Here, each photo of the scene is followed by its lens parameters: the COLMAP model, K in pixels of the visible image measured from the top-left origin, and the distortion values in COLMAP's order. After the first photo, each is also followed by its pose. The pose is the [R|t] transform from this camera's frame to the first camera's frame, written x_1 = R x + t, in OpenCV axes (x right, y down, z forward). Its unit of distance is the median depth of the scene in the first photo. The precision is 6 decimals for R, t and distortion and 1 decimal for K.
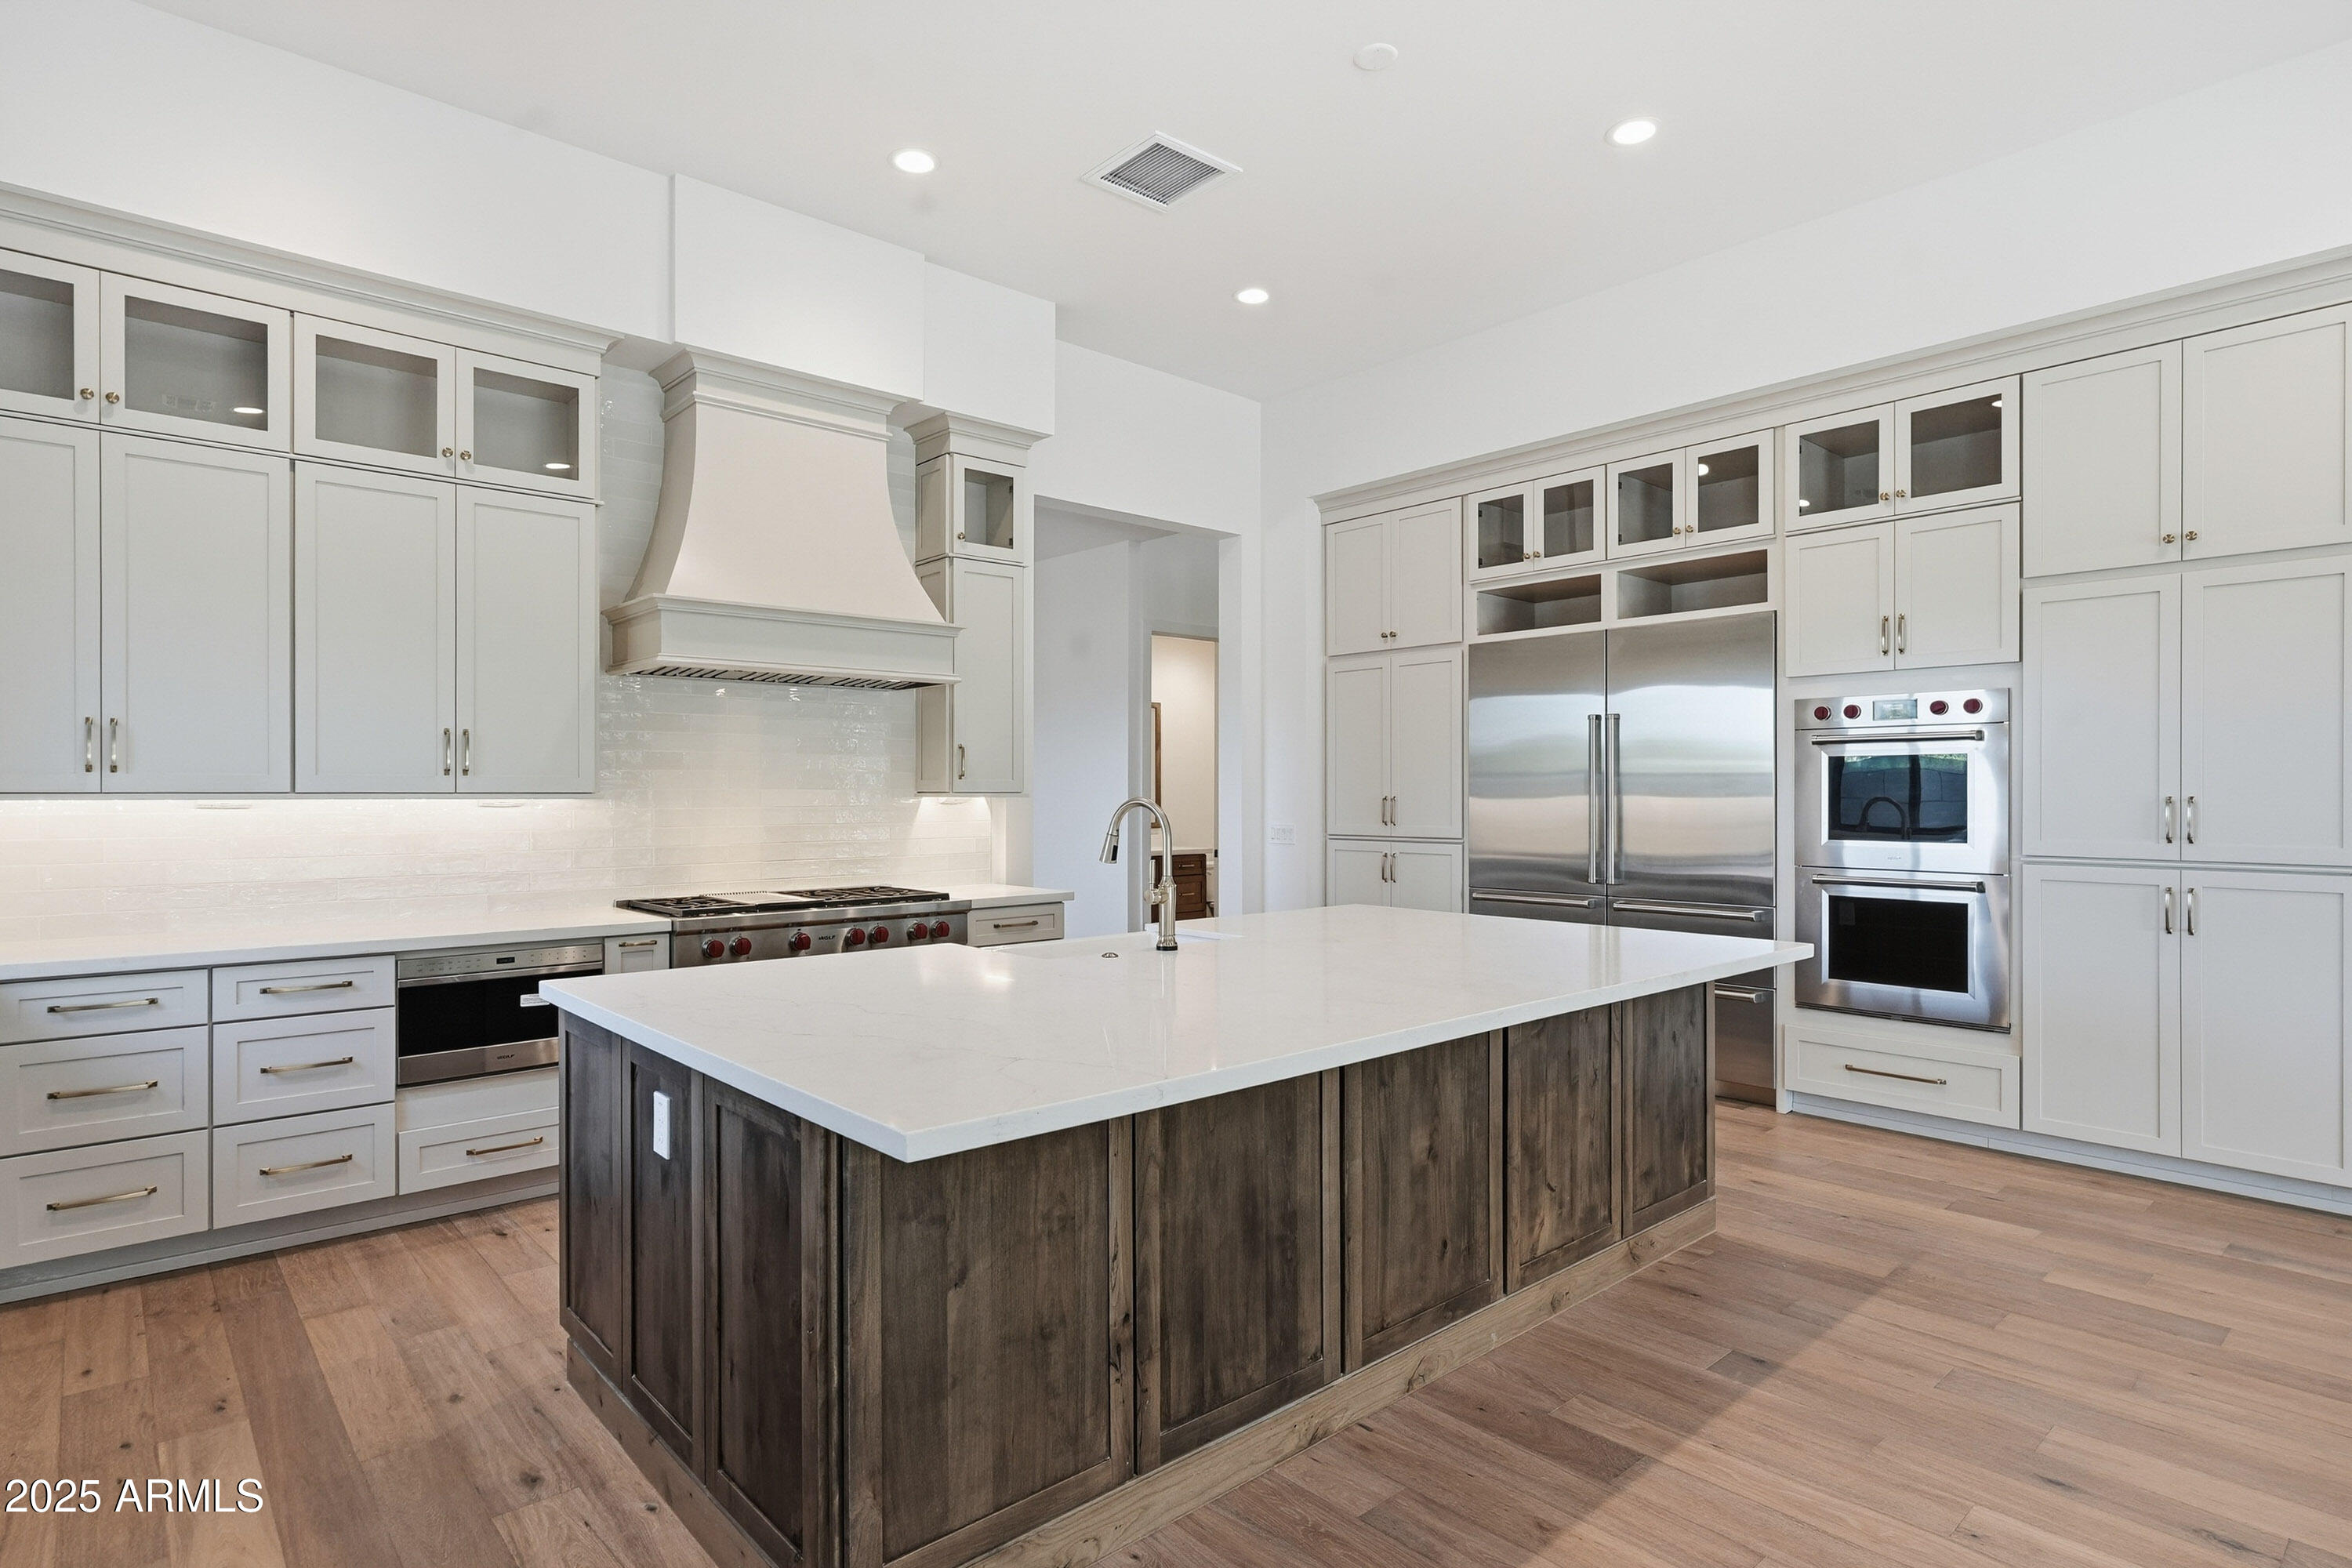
lens RADIAL K [[1218.3, 0, 1176.2], [0, 1218.3, 791.3], [0, 0, 1]] dist [0.004147, 0.000211]
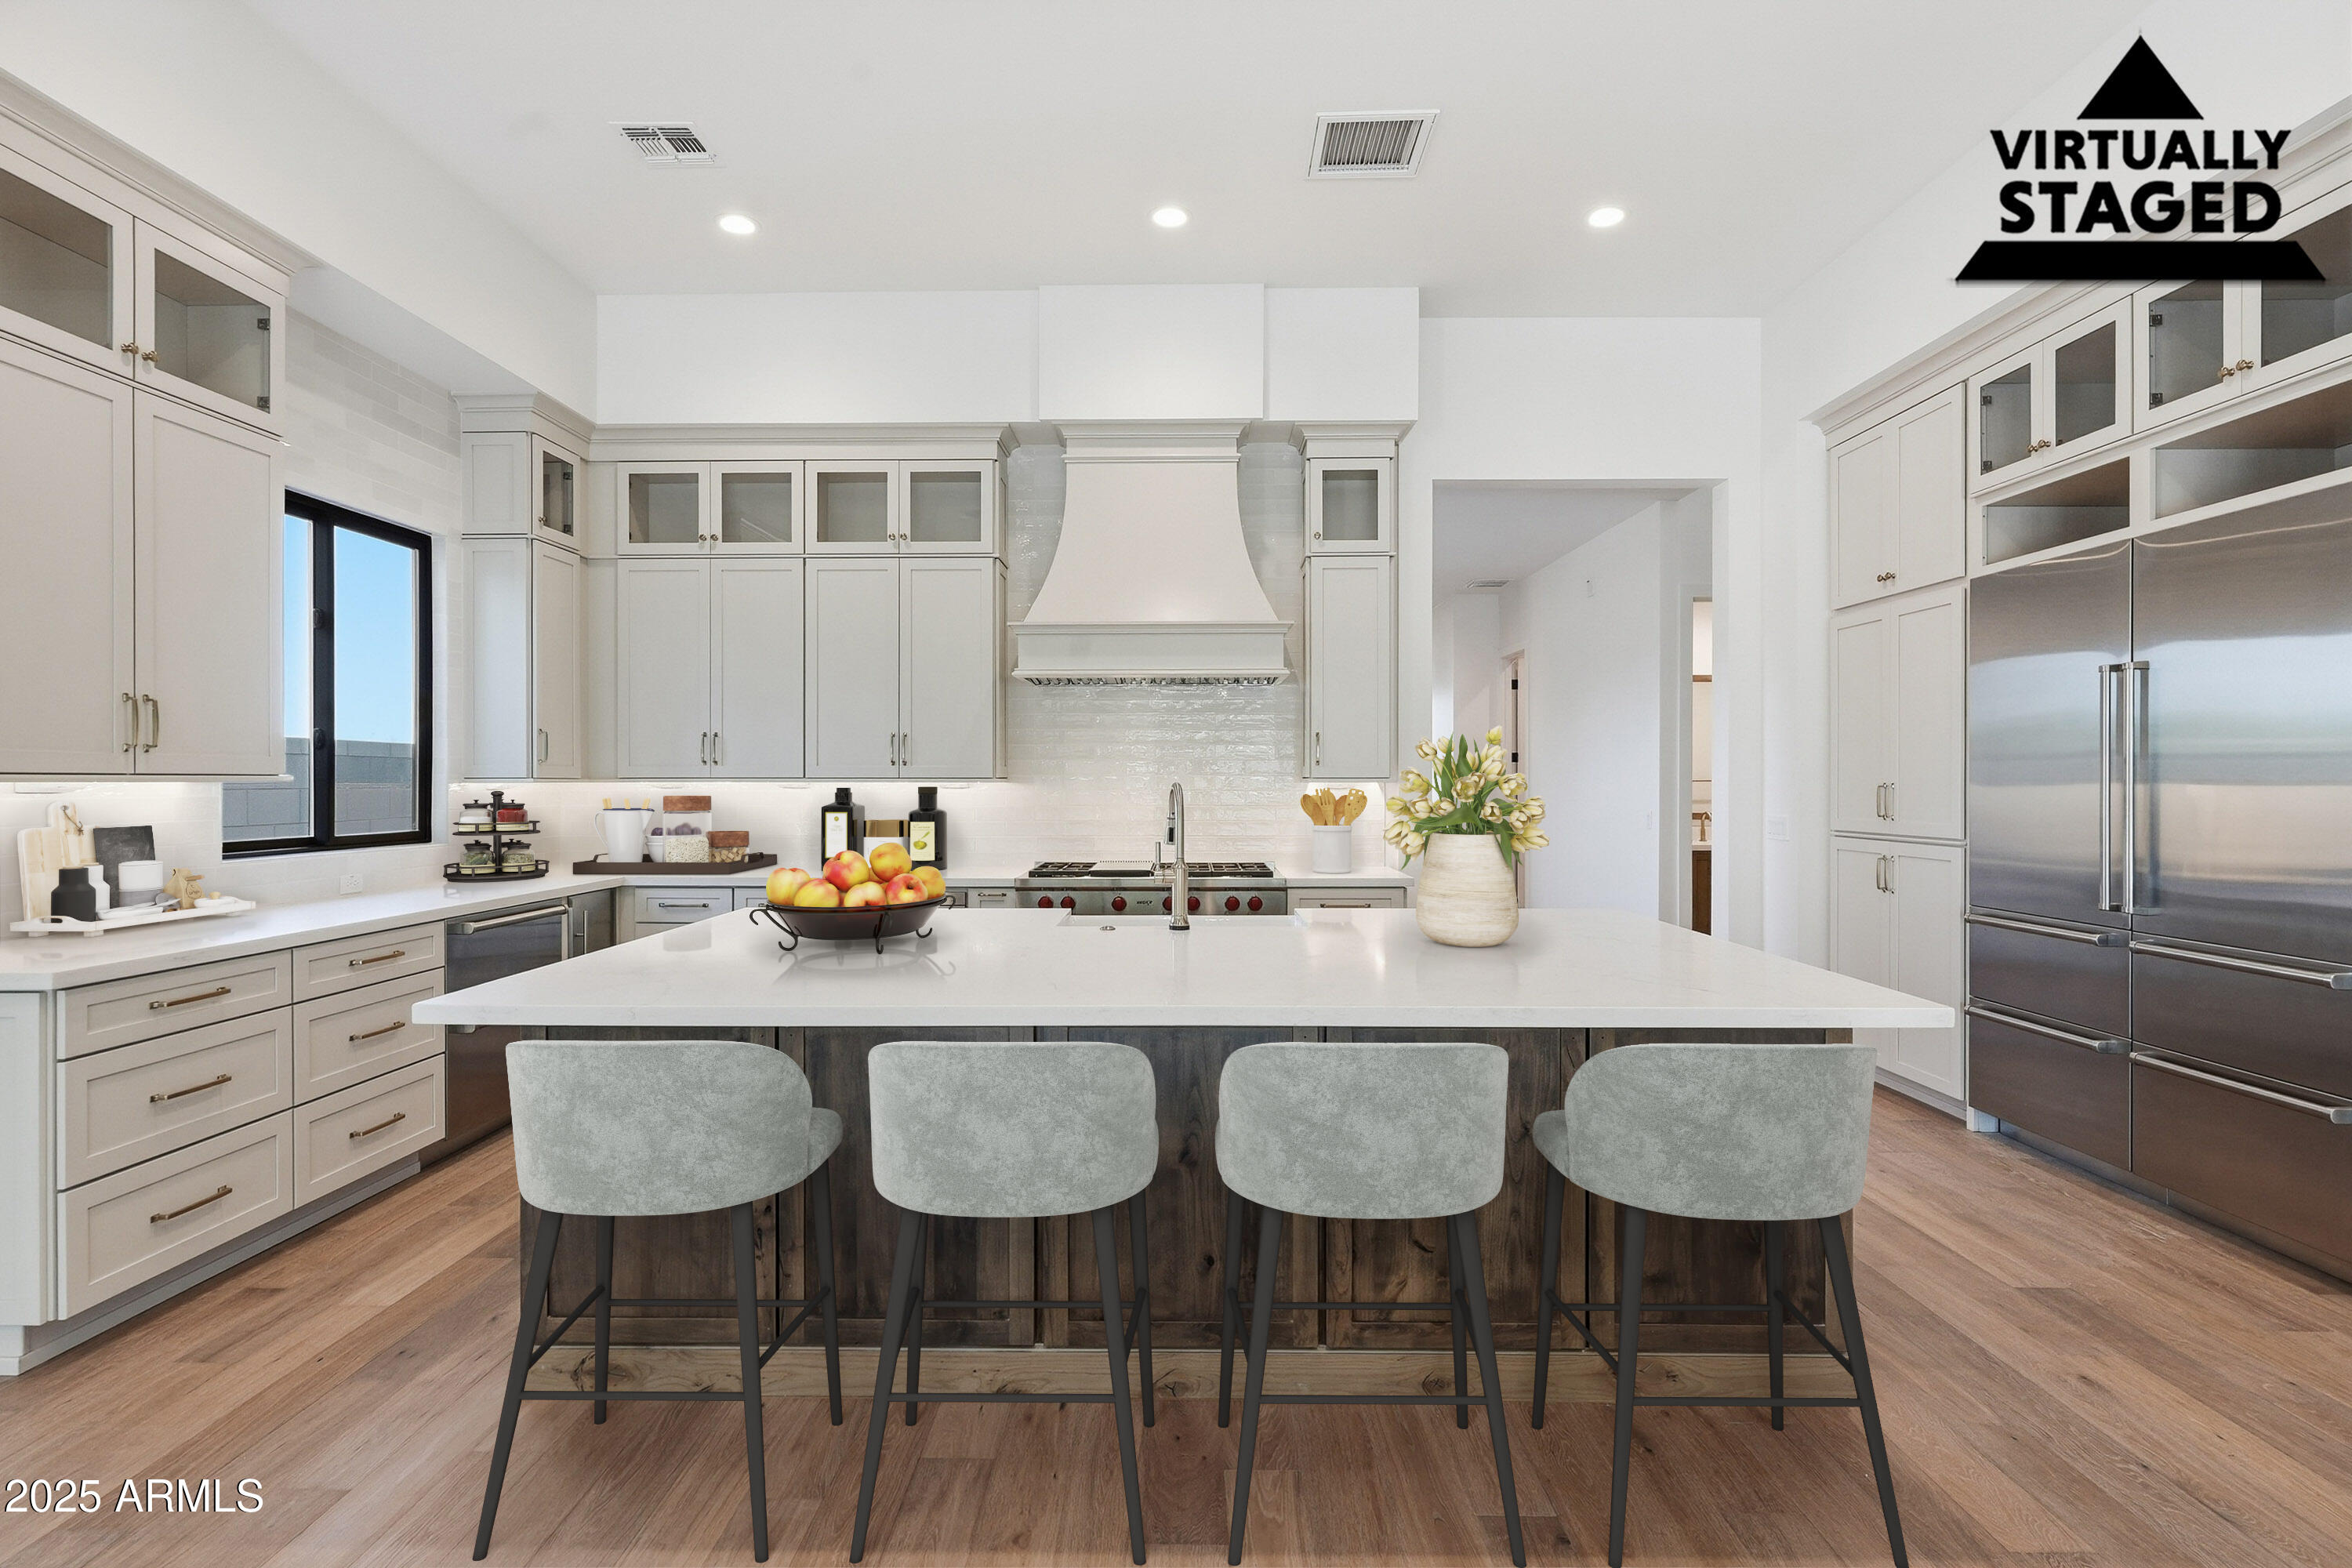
lens RADIAL K [[1168.7, 0, 1176.4], [0, 1168.7, 782.8], [0, 0, 1]] dist [-0.000696, 0.000805]
pose [[0.736704, 0.003011, -0.676209, 0.422633], [-0.000288, 0.999991, 0.004139, 0.000975], [0.676215, -0.002854, 0.736699, 0.169772]]
